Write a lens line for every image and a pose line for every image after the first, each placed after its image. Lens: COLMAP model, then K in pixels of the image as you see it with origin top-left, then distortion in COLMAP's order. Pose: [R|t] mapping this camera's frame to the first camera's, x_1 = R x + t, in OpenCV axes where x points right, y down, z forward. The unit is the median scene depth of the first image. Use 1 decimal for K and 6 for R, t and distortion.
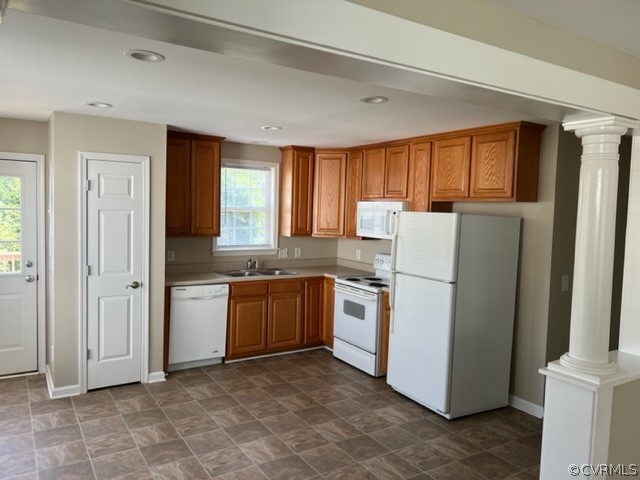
lens RADIAL K [[484.1, 0, 319.3], [0, 484.1, 234.7], [0, 0, 1]] dist [0.003916, -0.000651]
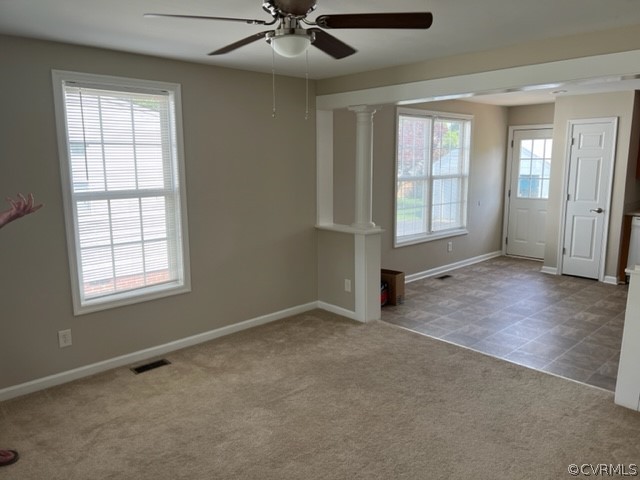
lens RADIAL K [[484.1, 0, 320.4], [0, 484.1, 239.7], [0, 0, 1]] dist [0.003916, -0.000651]
pose [[0.212896, 0.144914, -0.966269, 0.846207], [-0.036345, 0.989430, 0.140380, 0.018829], [0.976399, 0.005232, 0.215912, -0.105112]]
